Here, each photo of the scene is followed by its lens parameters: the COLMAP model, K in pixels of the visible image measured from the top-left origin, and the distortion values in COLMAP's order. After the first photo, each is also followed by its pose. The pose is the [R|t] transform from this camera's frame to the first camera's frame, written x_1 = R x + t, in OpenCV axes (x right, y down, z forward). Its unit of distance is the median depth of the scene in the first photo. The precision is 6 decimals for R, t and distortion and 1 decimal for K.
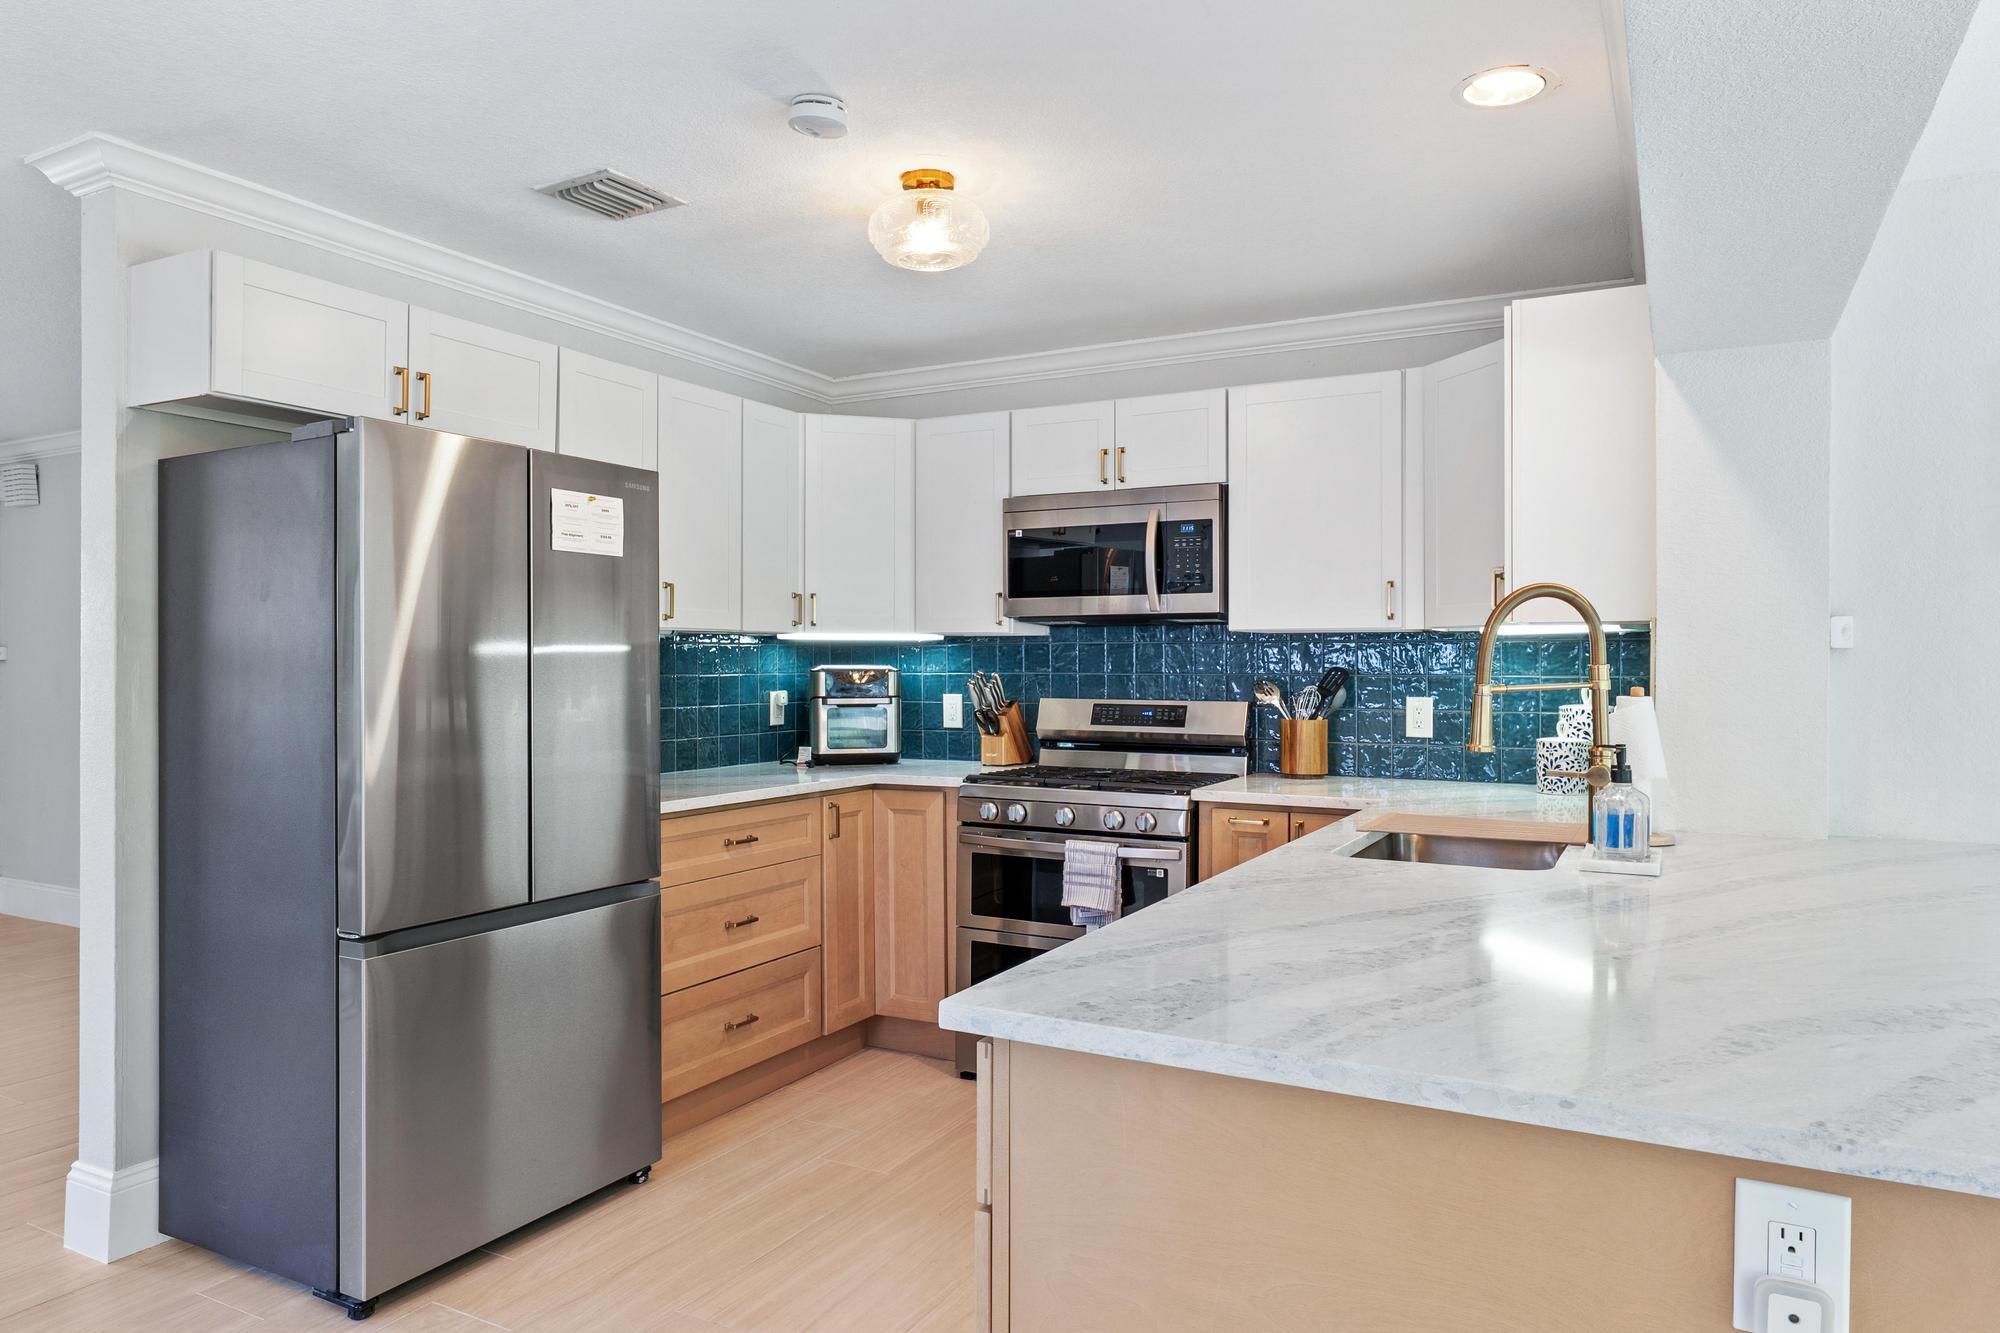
lens RADIAL K [[1272.7, 0, 1005.6], [0, 1272.7, 658.2], [0, 0, 1]] dist [0.008312, -0.000458]
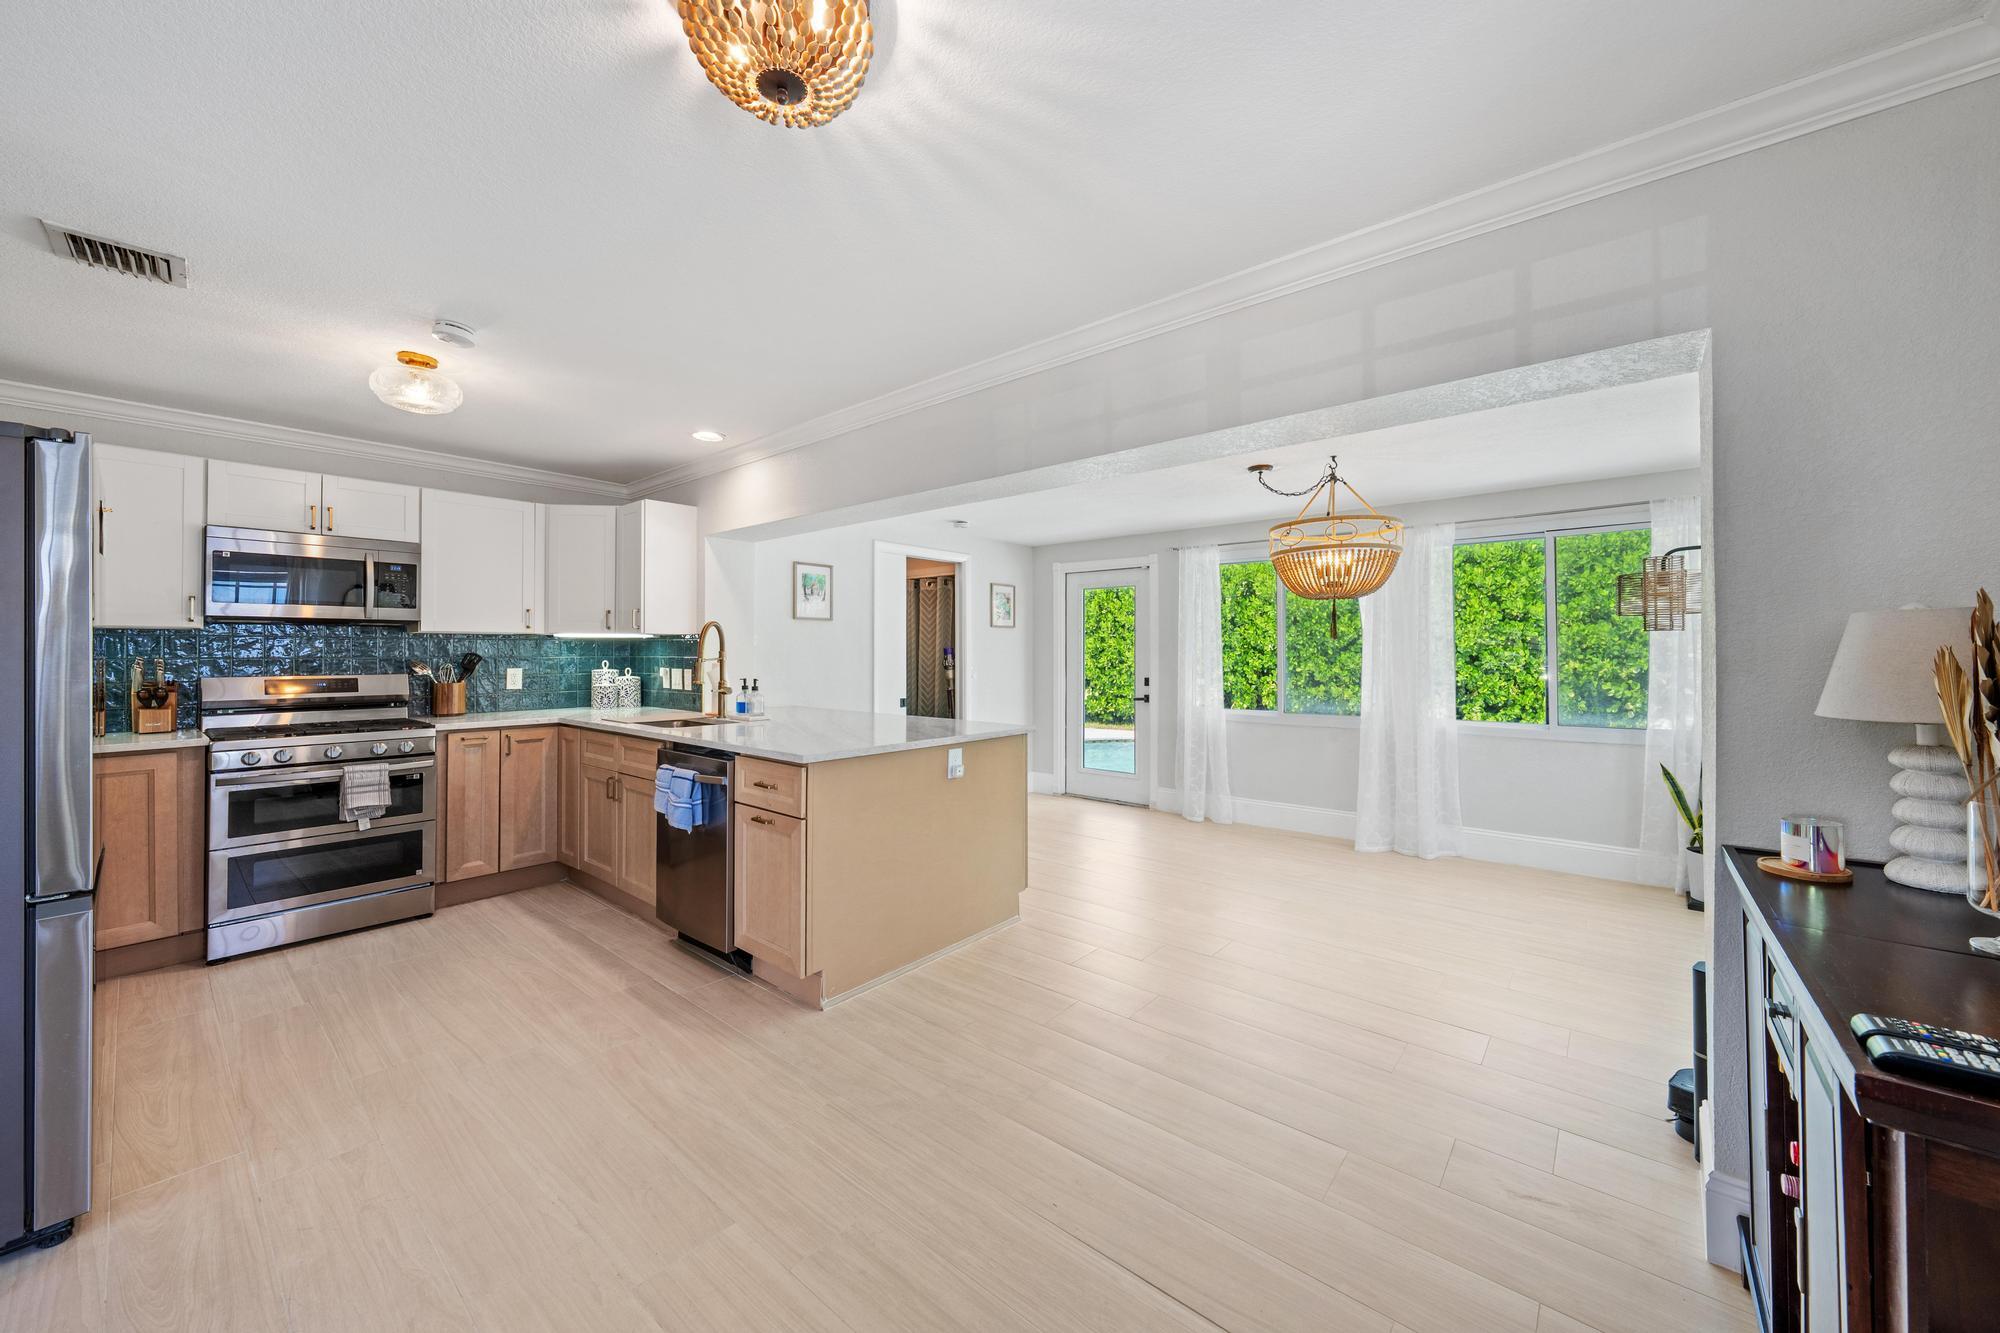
lens RADIAL K [[737.6, 0, 998.7], [0, 737.6, 643.4], [0, 0, 1]] dist [-0.002121, -0.000272]
pose [[0.216693, 0.008442, 0.976203, -0.610124], [-0.002282, 0.999964, -0.008141, 0.000537], [-0.976237, -0.000464, 0.216704, 0.041182]]
